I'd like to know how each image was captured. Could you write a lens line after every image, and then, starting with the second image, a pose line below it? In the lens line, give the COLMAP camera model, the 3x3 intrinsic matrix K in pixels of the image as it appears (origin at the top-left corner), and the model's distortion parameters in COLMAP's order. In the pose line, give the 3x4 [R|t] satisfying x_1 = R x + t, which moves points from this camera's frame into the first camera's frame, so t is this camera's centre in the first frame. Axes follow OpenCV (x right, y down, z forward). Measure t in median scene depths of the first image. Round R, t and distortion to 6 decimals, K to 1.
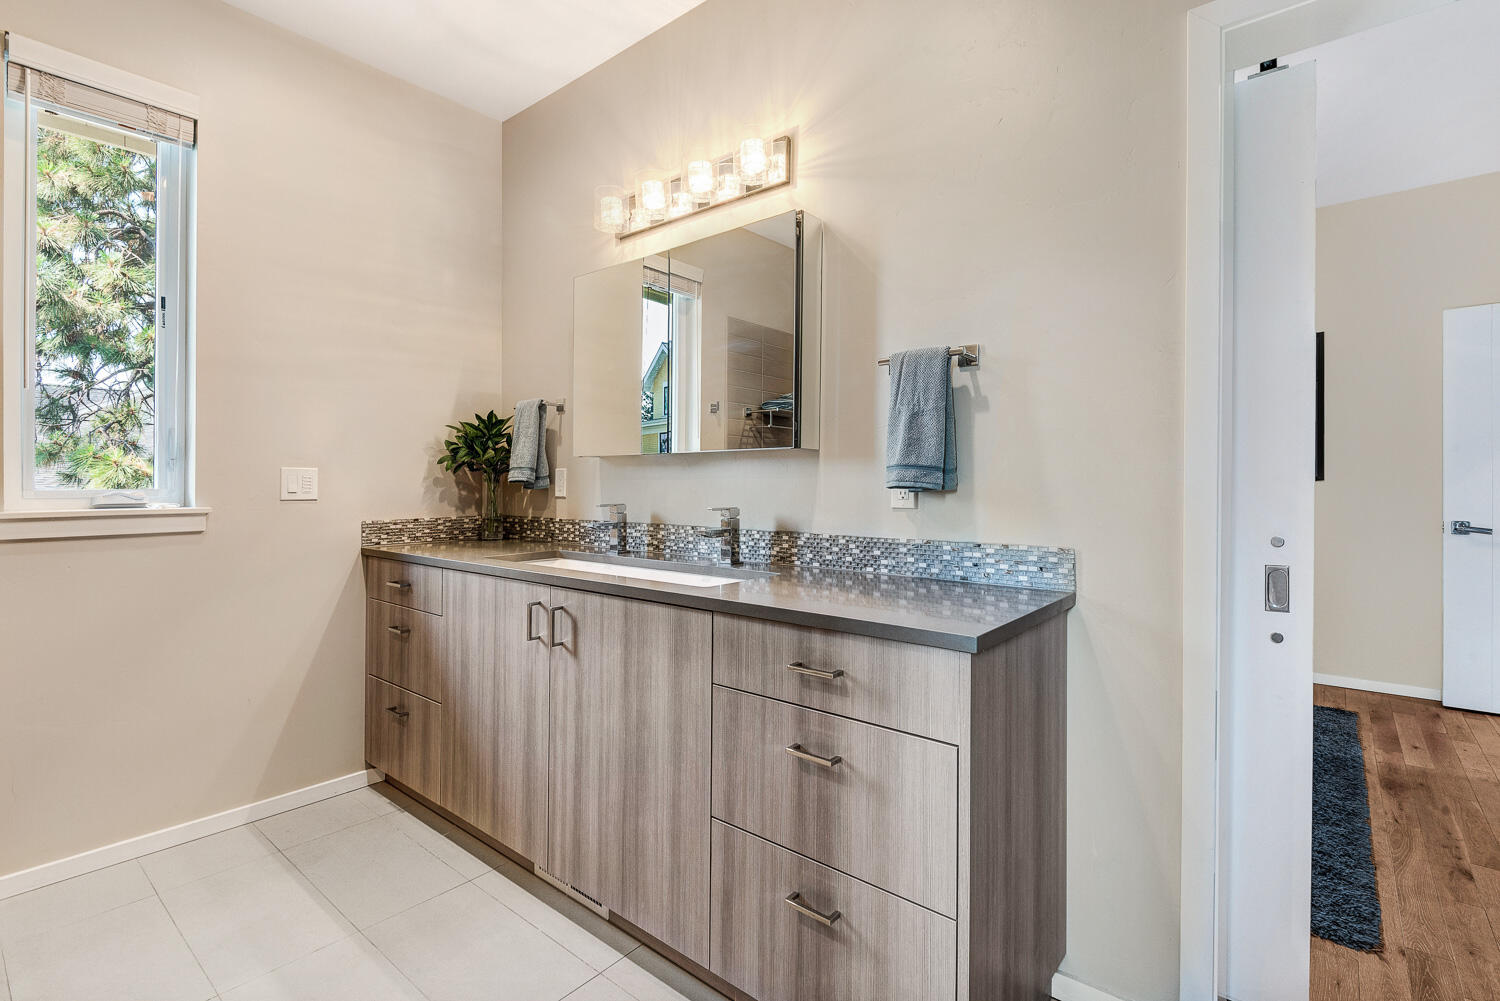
lens RADIAL K [[689.8, 0, 752.4], [0, 689.8, 486.9], [0, 0, 1]] dist [-0.000688, -0.000068]
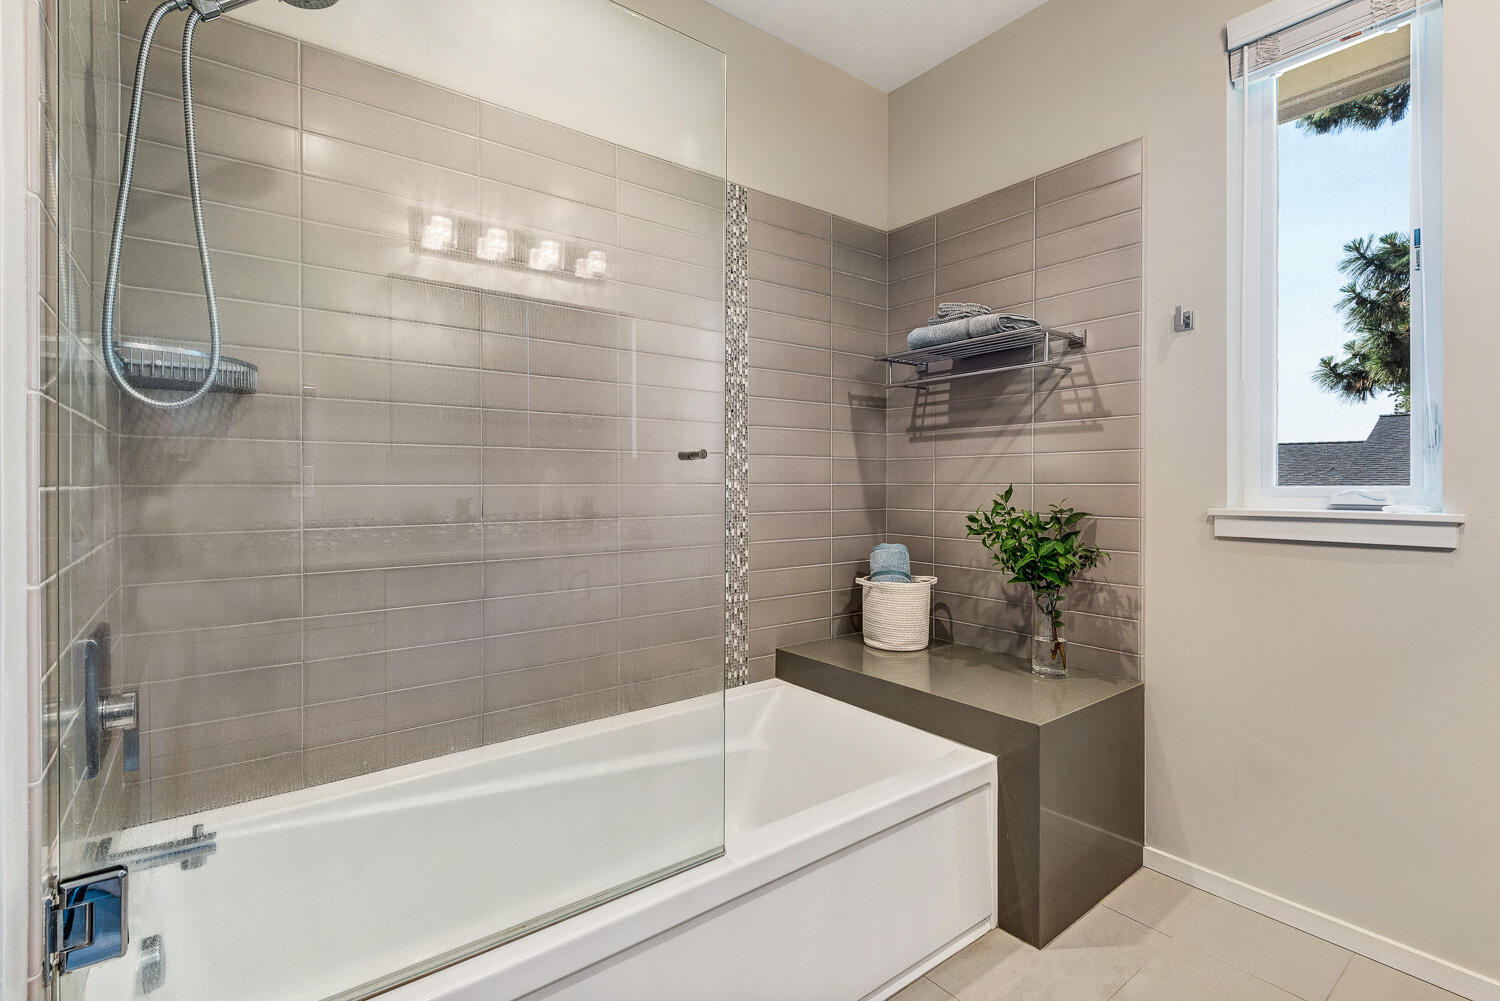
lens RADIAL K [[689.8, 0, 751.1], [0, 689.8, 489.2], [0, 0, 1]] dist [-0.000688, -0.000068]
pose [[-0.224485, 0.009513, -0.974431, 0.037559], [-0.008009, 0.999901, 0.011607, 0.002276], [0.974445, 0.010410, -0.224387, 0.480777]]
